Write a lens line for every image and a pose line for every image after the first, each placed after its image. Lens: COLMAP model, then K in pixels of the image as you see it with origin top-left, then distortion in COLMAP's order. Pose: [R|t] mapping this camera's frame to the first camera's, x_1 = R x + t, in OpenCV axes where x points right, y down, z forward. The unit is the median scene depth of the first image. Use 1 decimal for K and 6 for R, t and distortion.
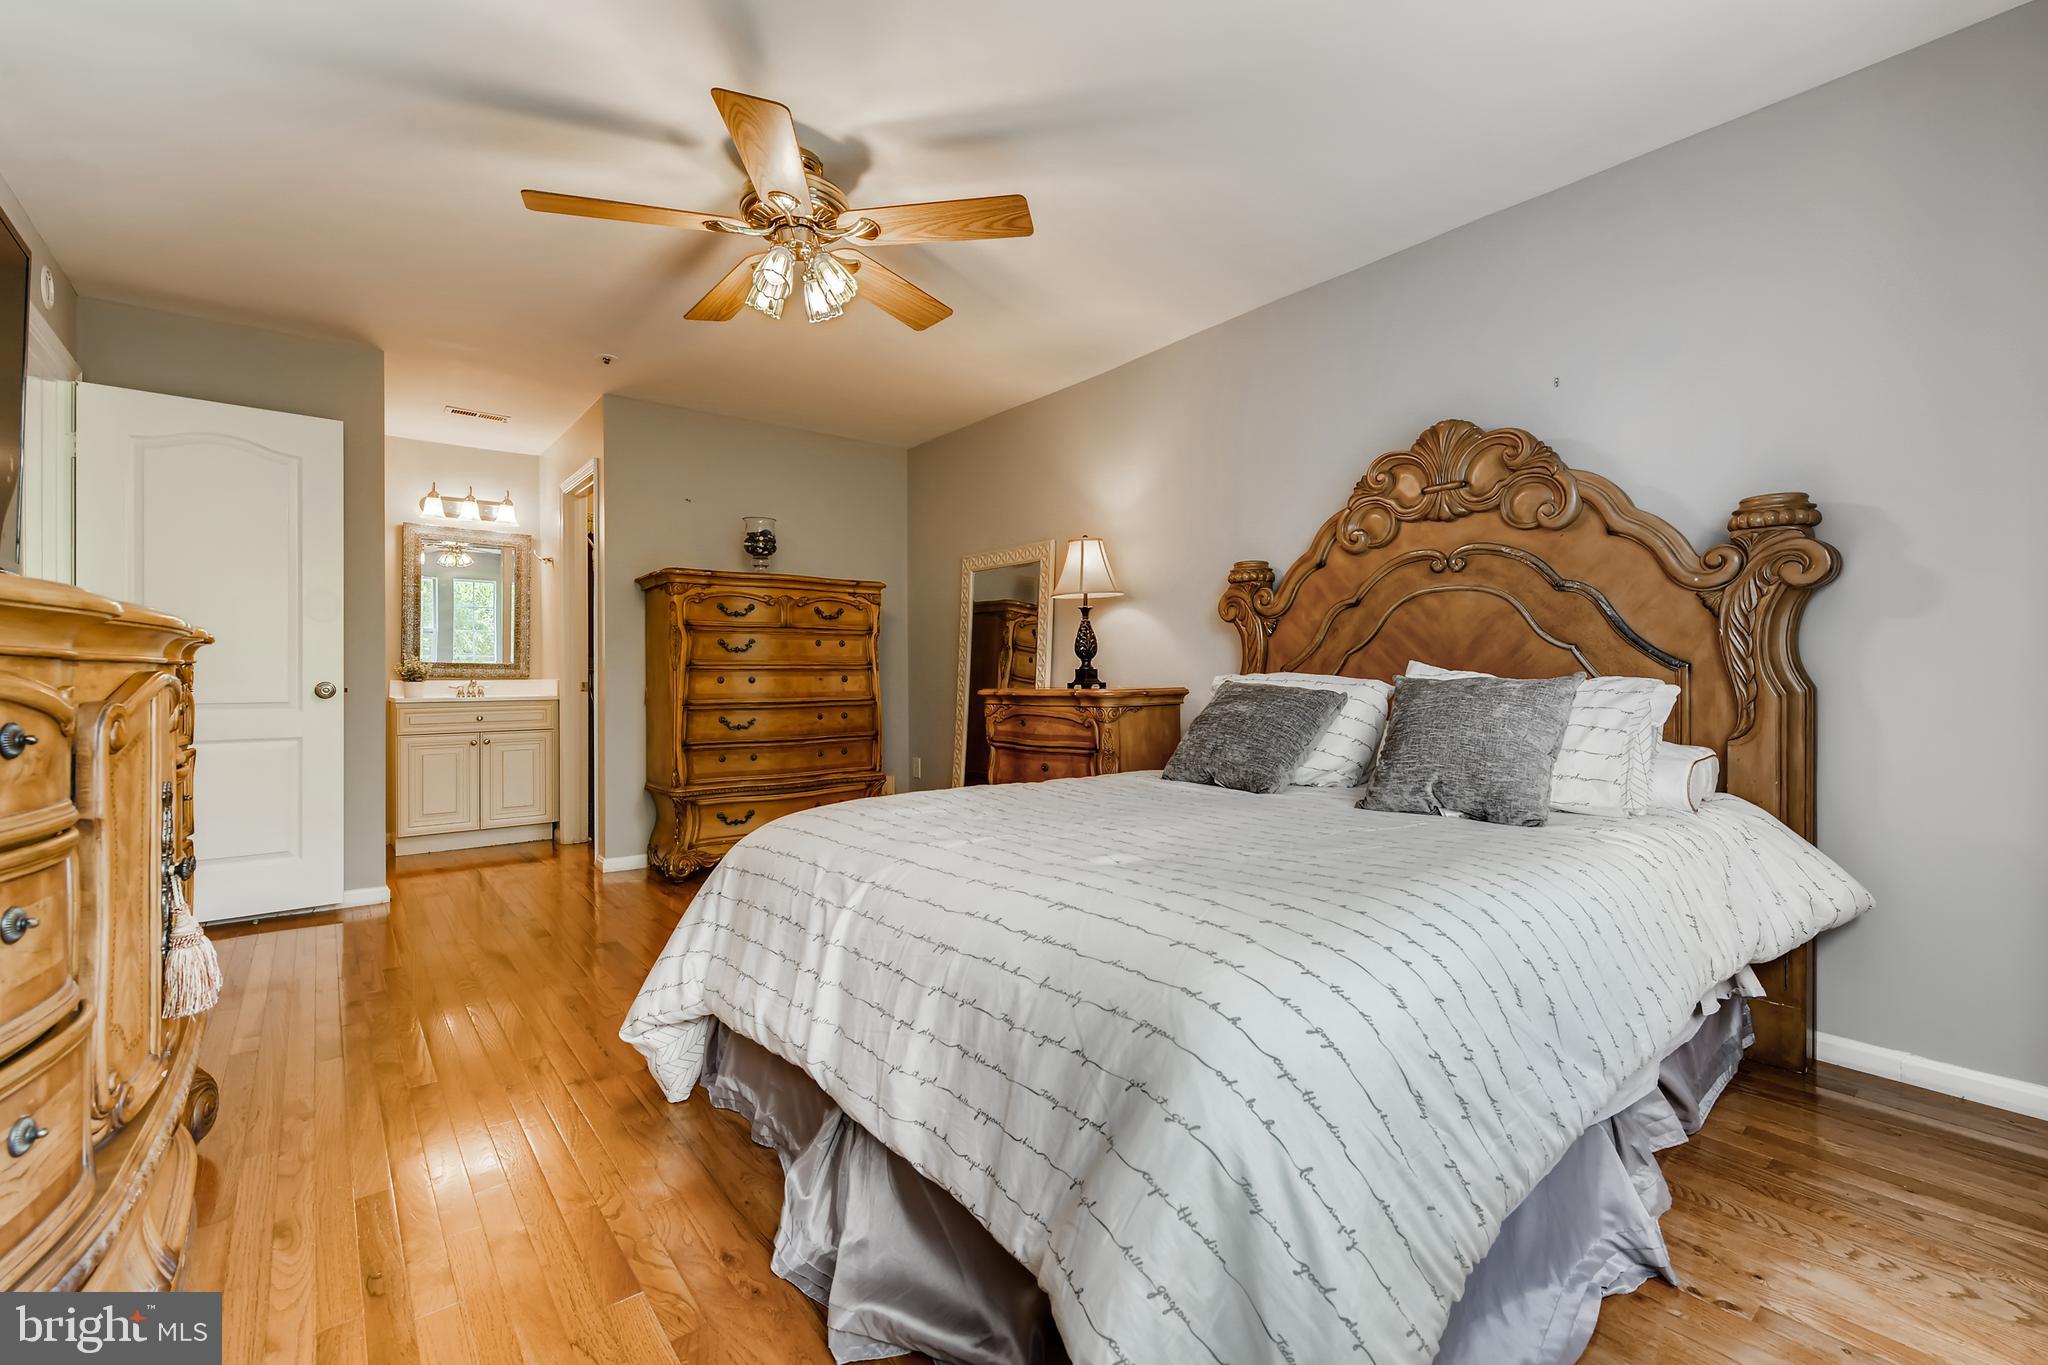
lens RADIAL K [[879.6, 0, 1025.0], [0, 879.6, 678.9], [0, 0, 1]] dist [0.010184, -0.003976]
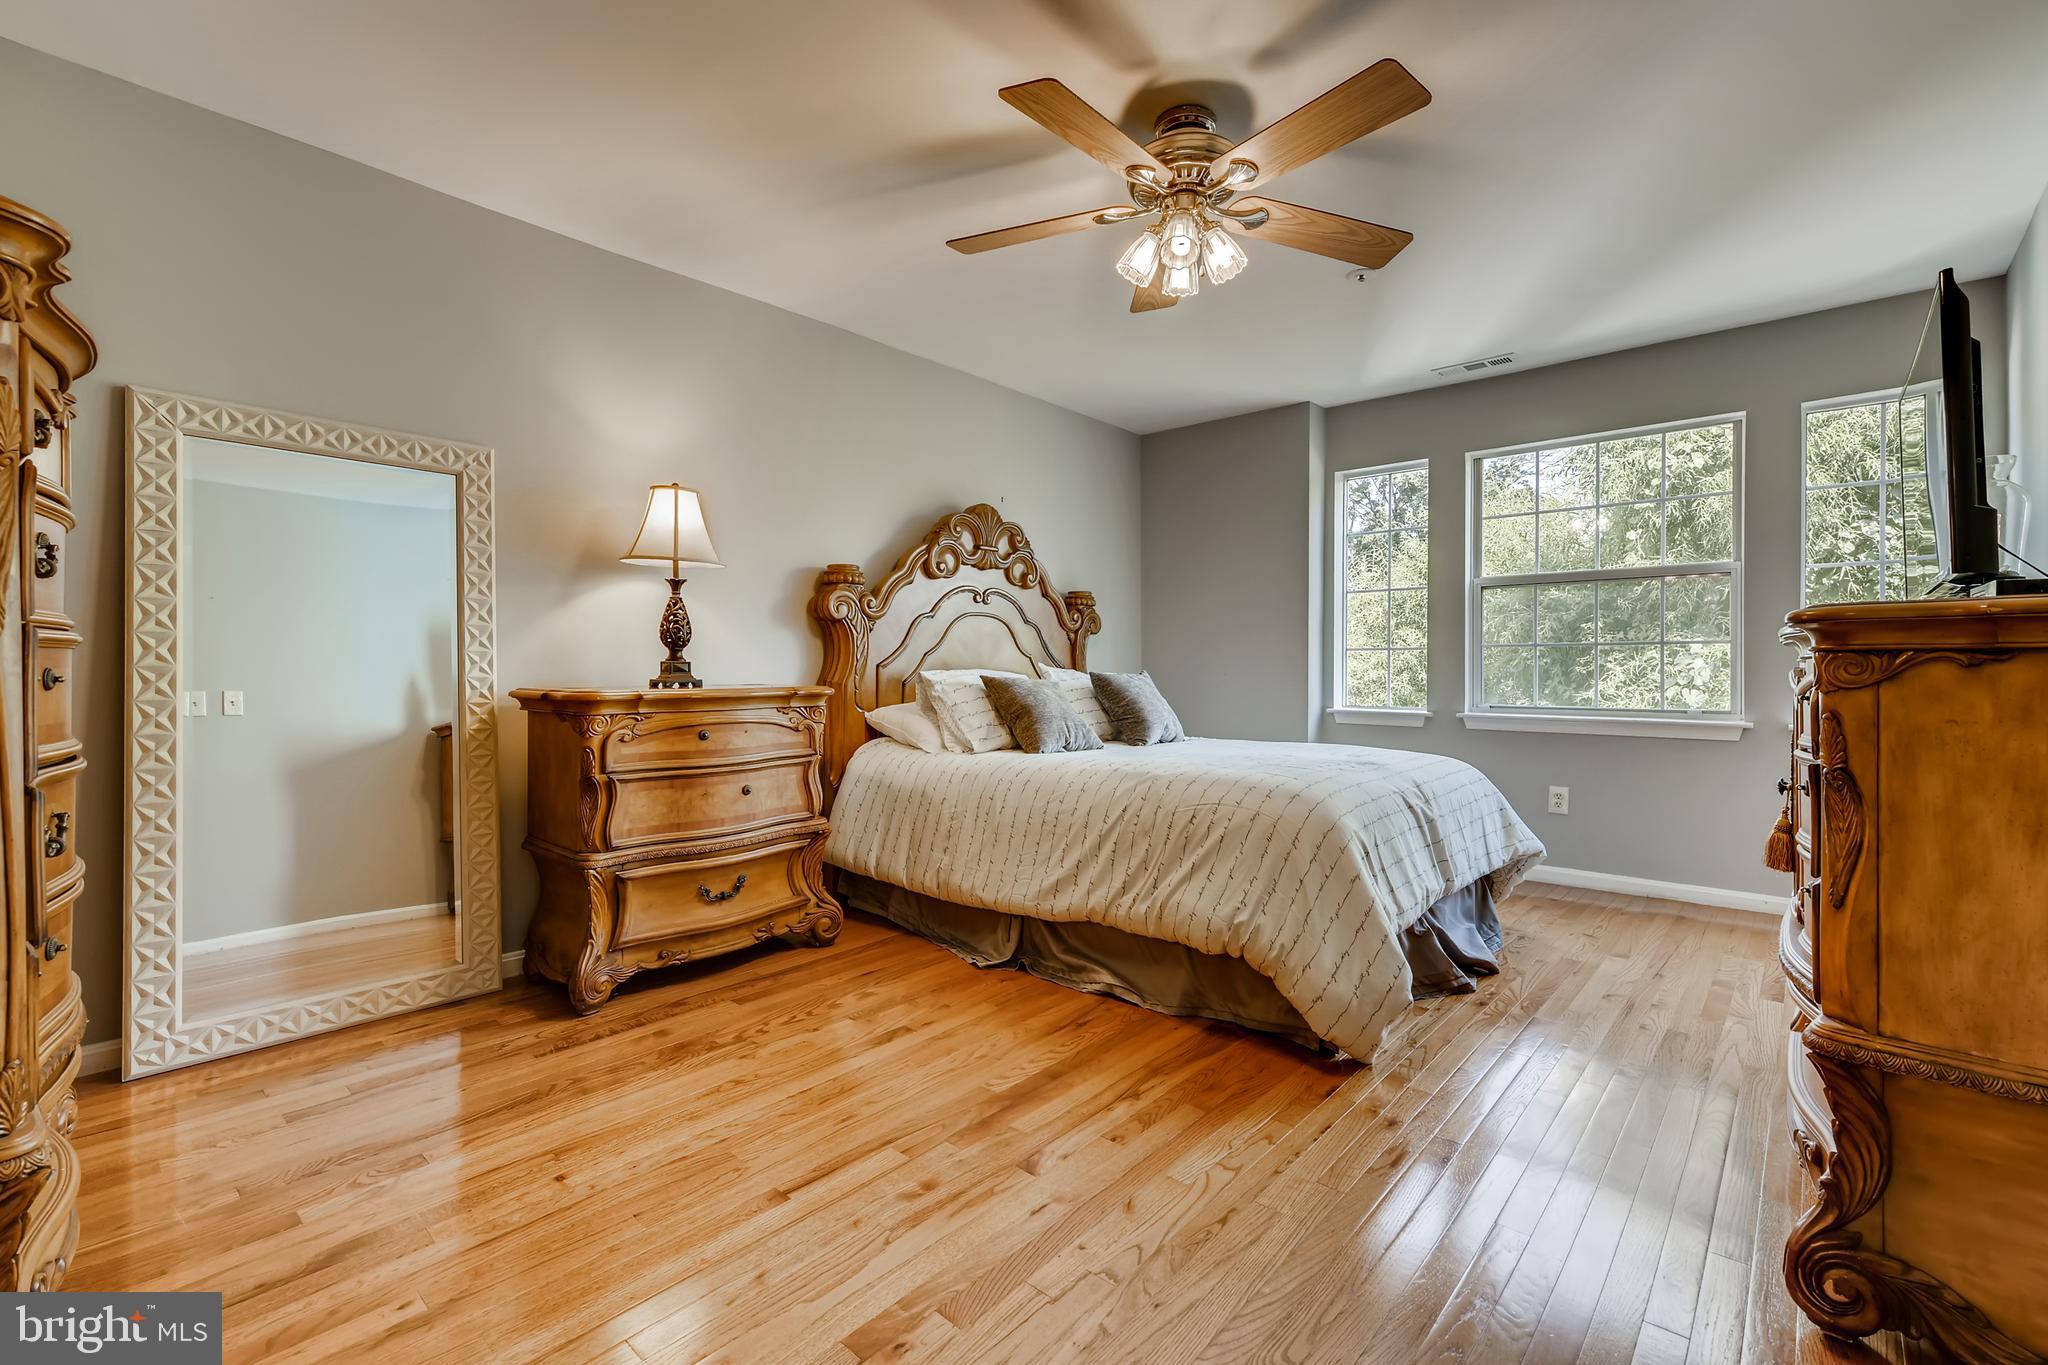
lens RADIAL K [[879.6, 0, 1028.7], [0, 879.6, 666.3], [0, 0, 1]] dist [0.010184, -0.003976]
pose [[-0.170436, 0.009677, 0.985321, -0.730768], [0.001123, 0.999953, -0.009626, 0.000537], [-0.985368, -0.000534, -0.170439, 0.840238]]
